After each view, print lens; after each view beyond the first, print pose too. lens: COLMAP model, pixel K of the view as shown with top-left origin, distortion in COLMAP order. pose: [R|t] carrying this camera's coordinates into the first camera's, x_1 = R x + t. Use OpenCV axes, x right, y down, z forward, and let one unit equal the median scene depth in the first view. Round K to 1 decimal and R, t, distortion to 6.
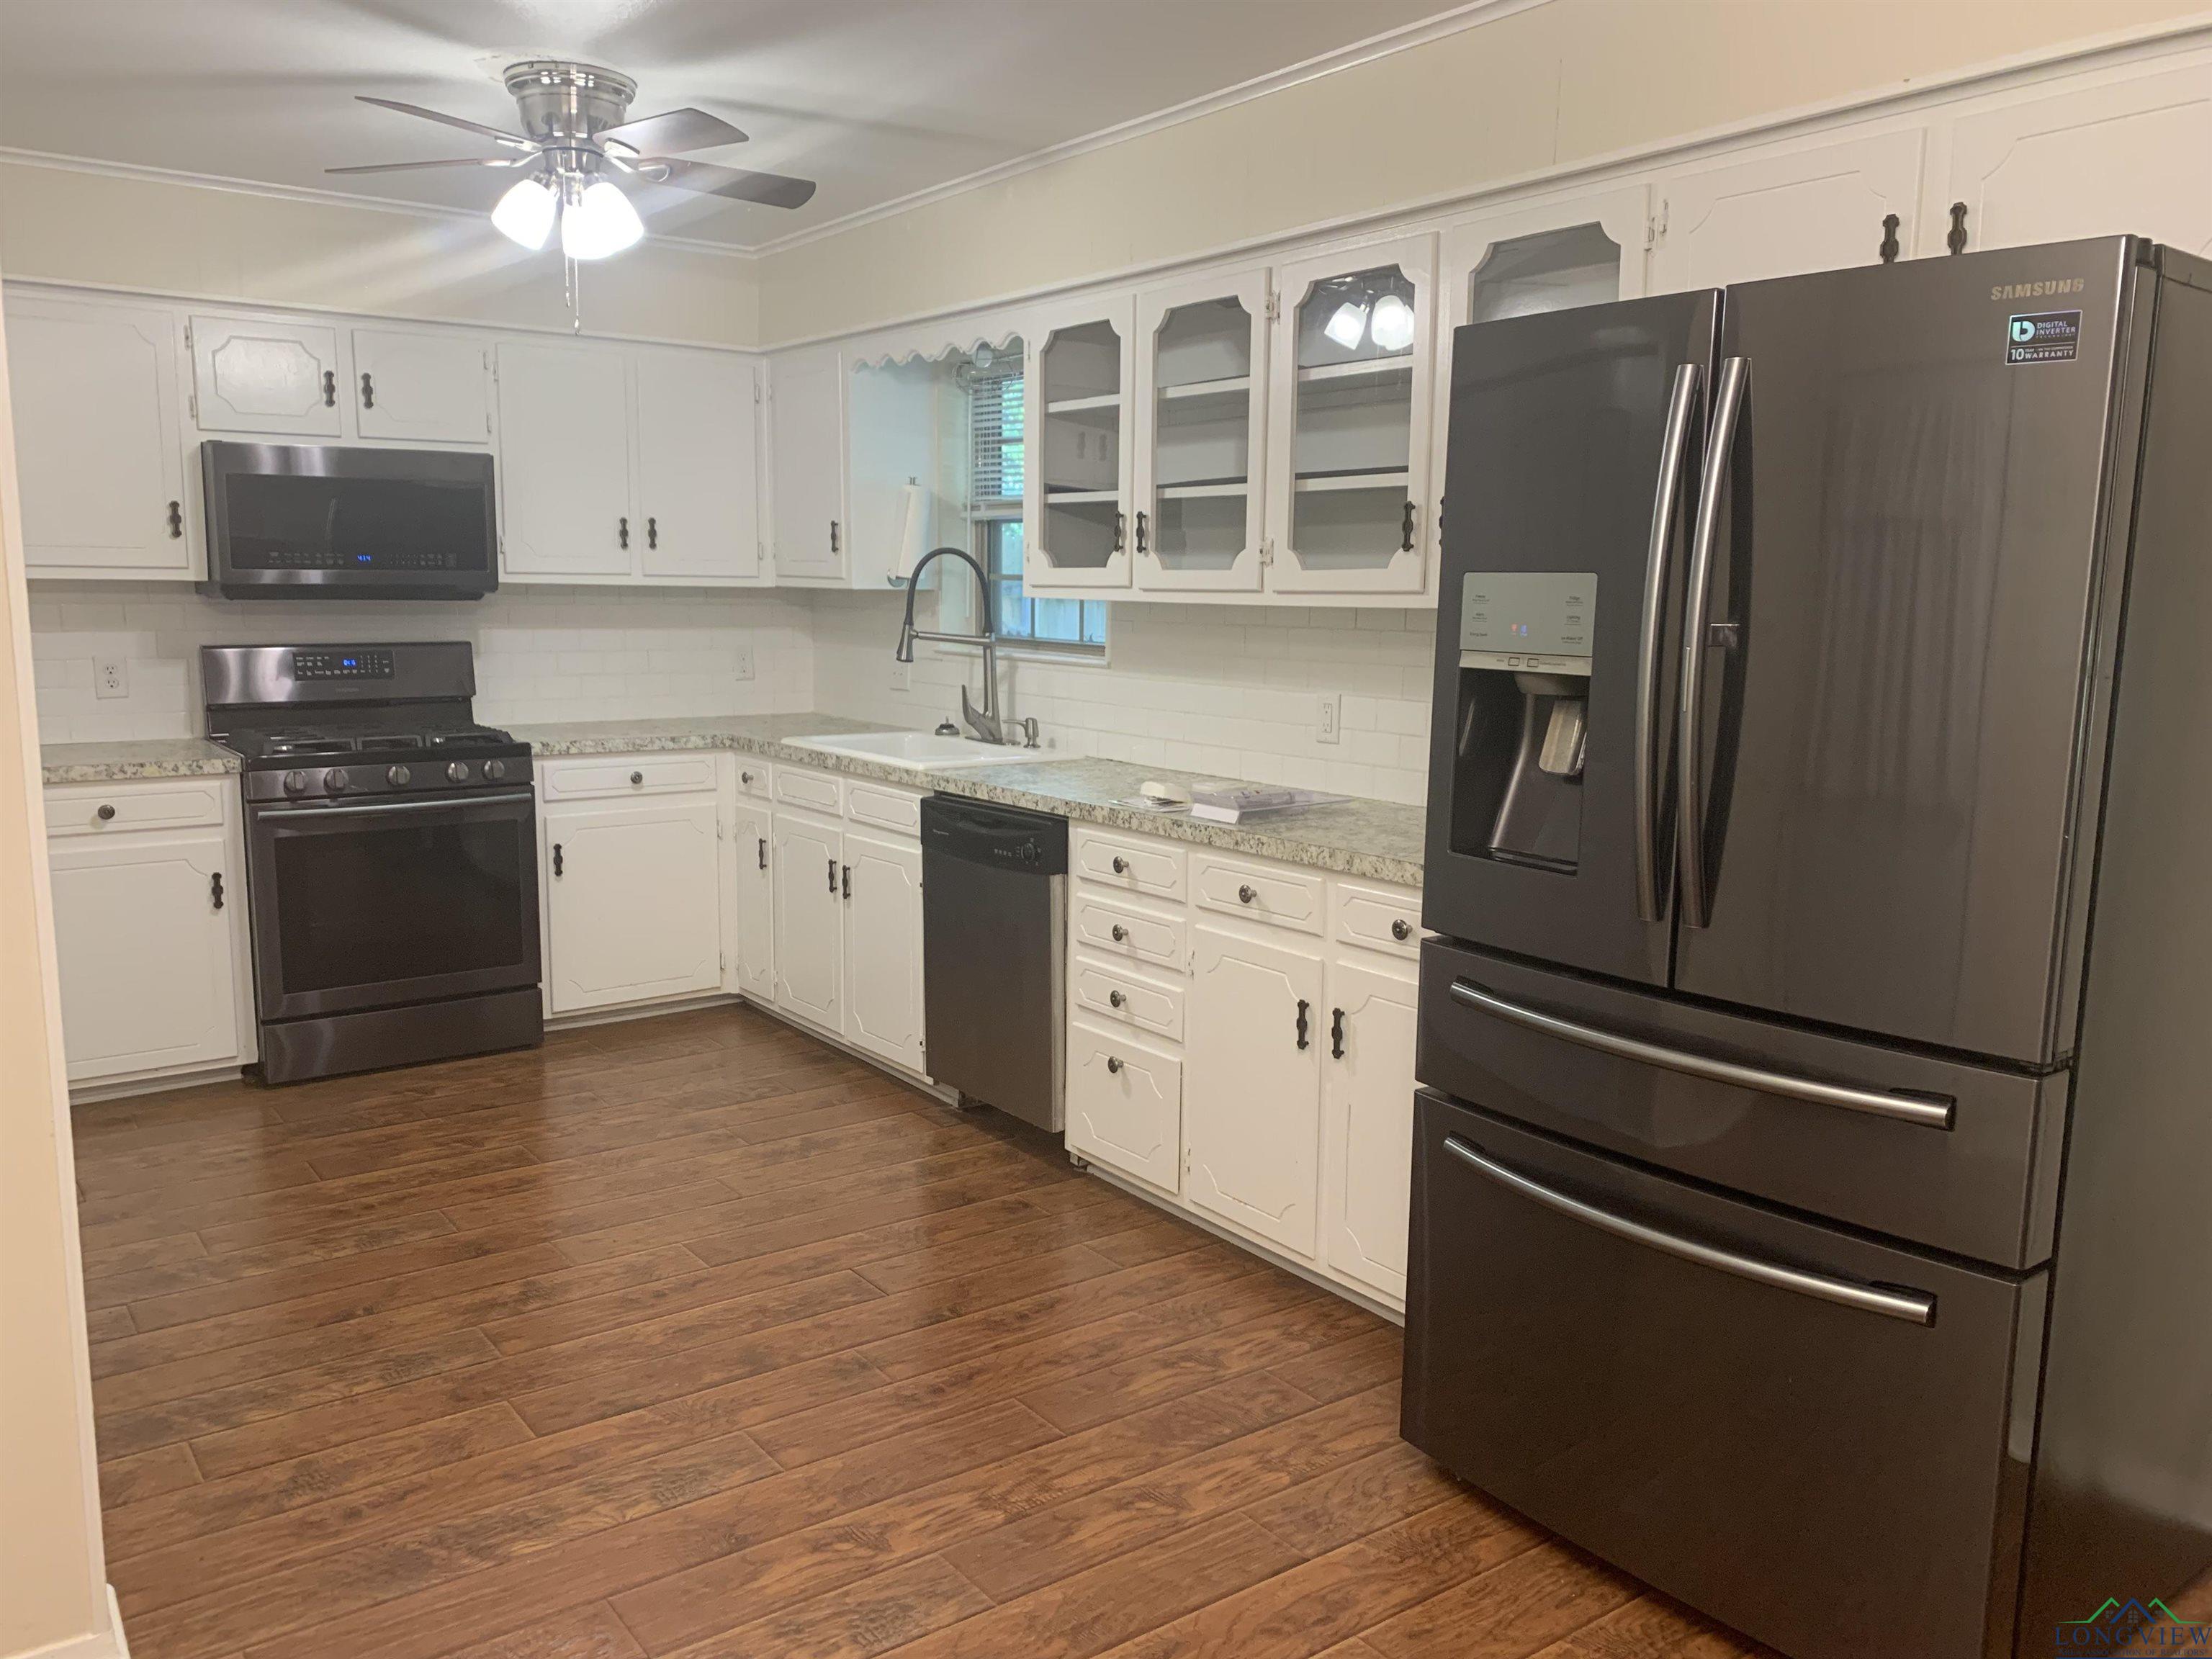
lens RADIAL K [[1740.4, 0, 1156.8], [0, 1740.4, 833.3], [0, 0, 1]] dist [0.004927, -0.013208]
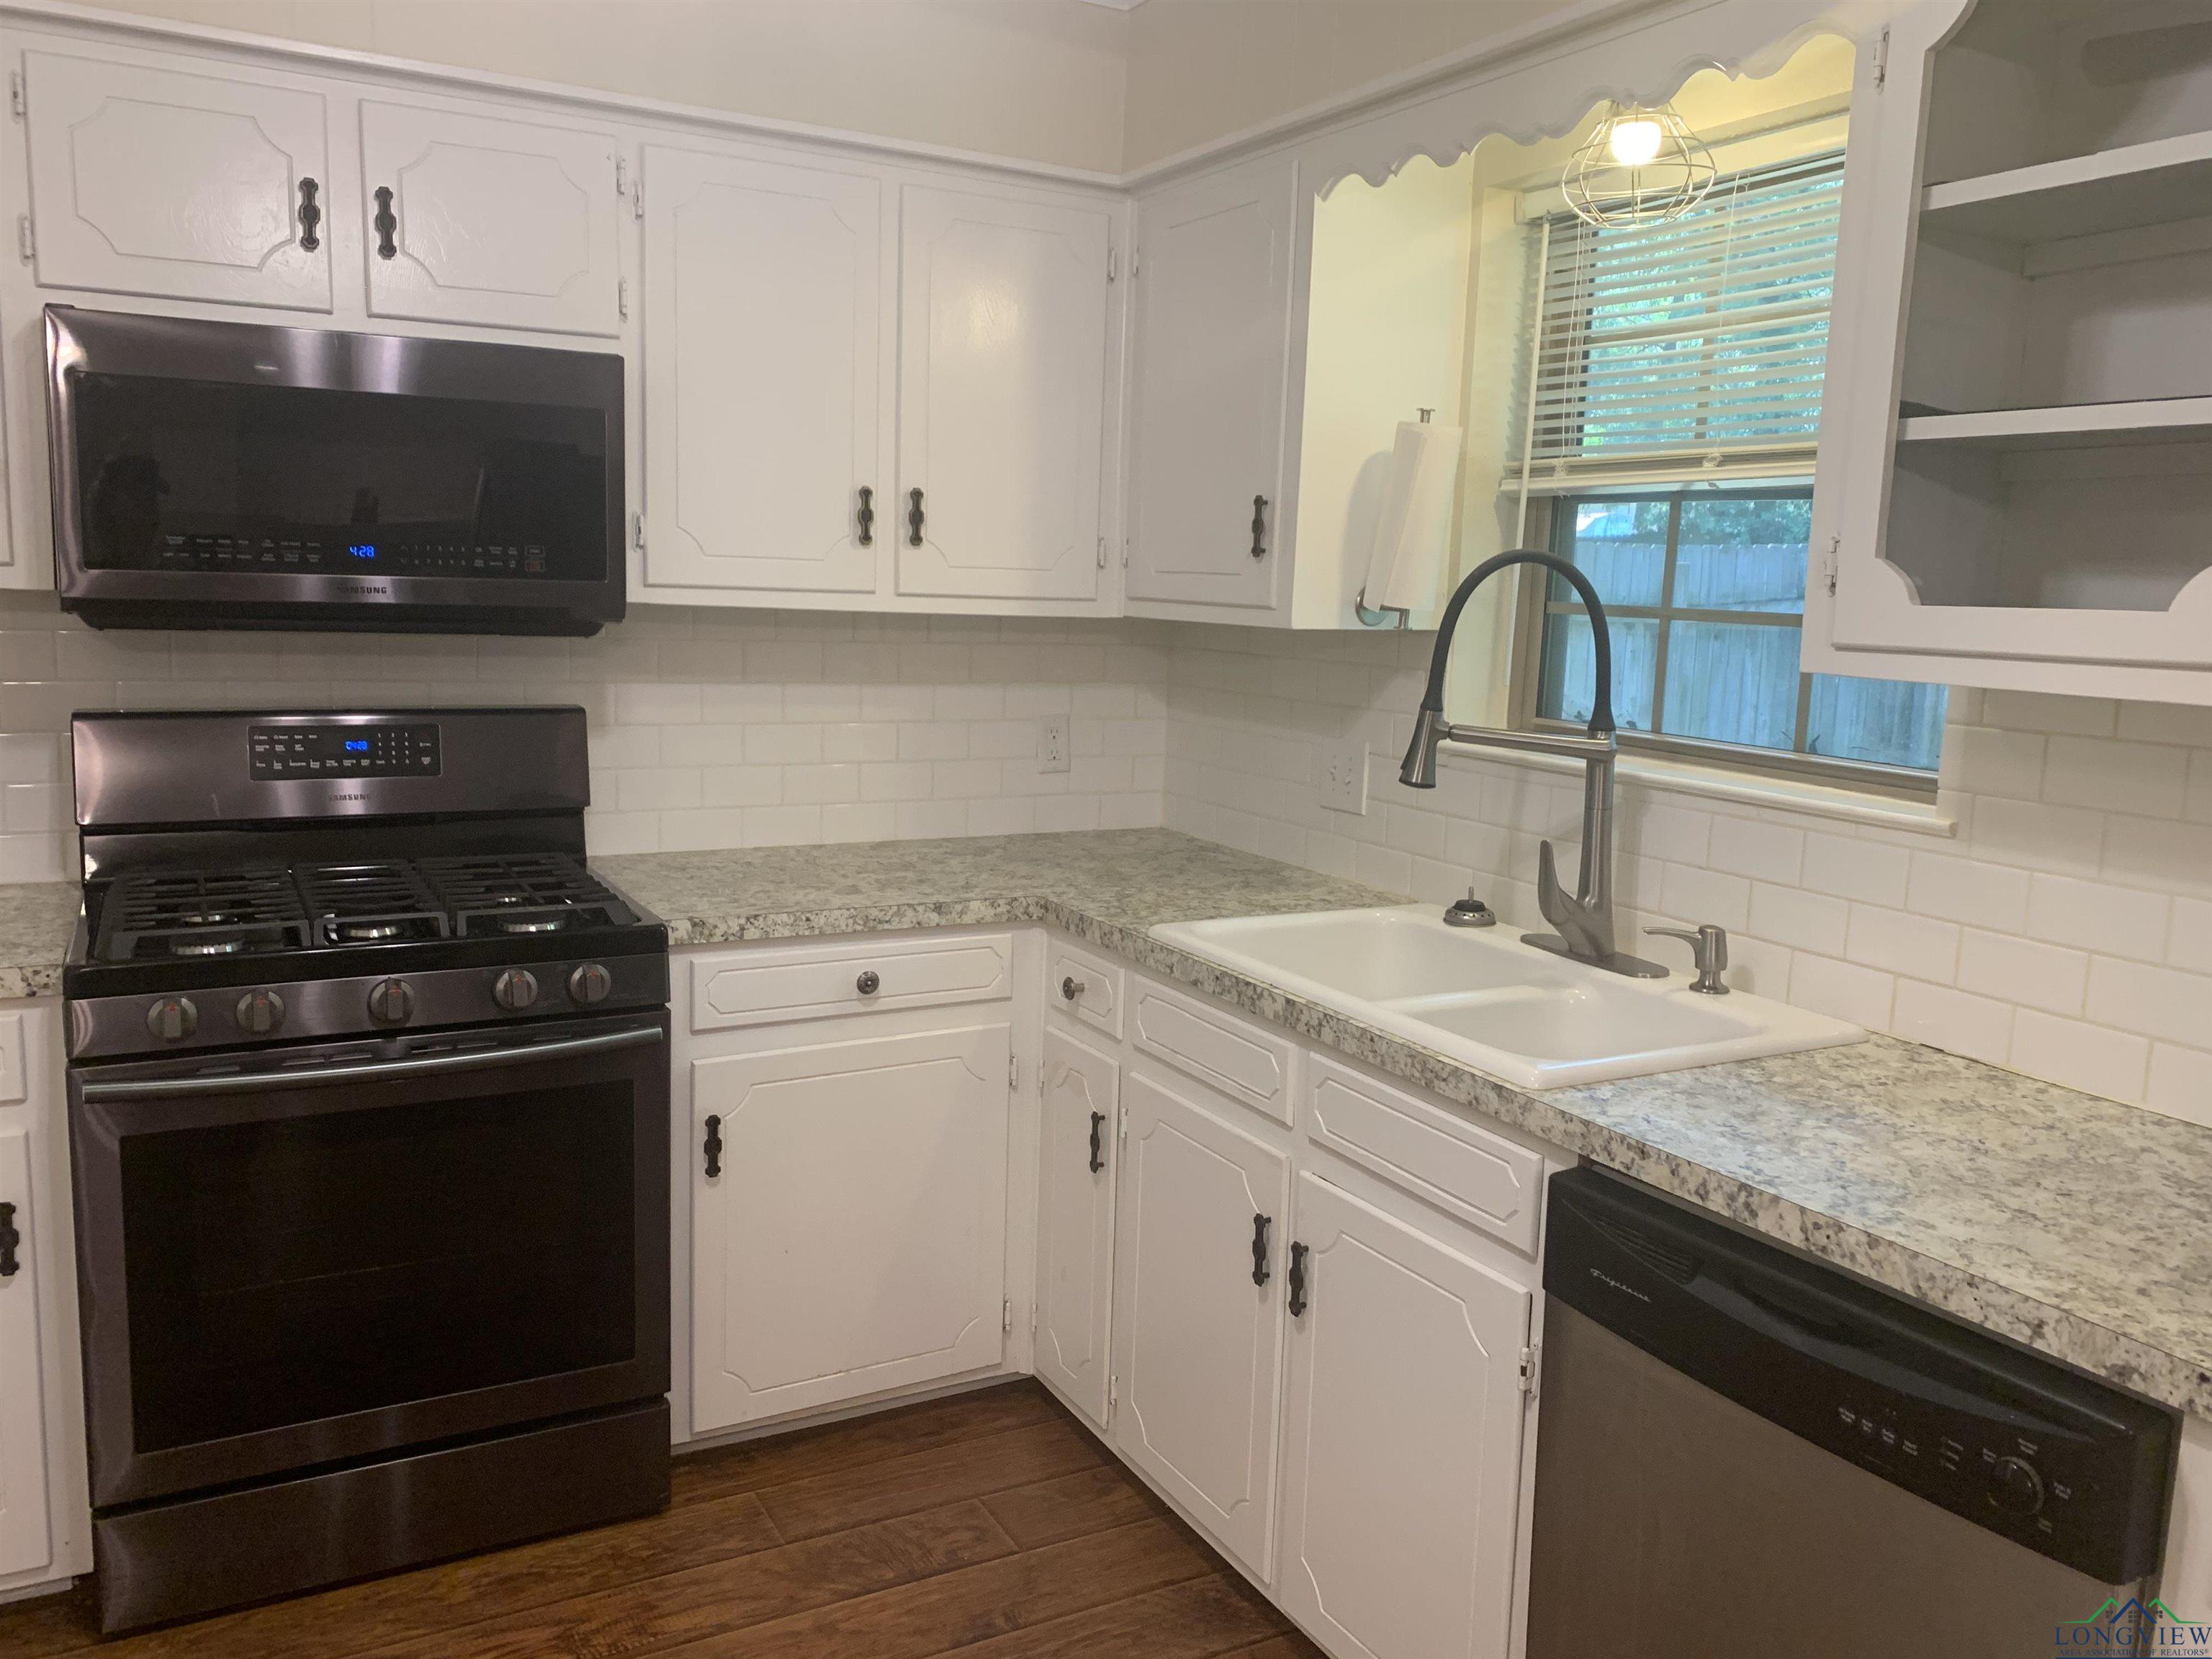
lens RADIAL K [[1740.4, 0, 1104.5], [0, 1740.4, 832.7], [0, 0, 1]] dist [0.004927, -0.013208]
pose [[0.986741, 0.041395, -0.156934, -0.153105], [-0.042490, 0.999090, -0.003628, -0.080037], [0.156641, 0.010248, 0.987602, 0.510059]]
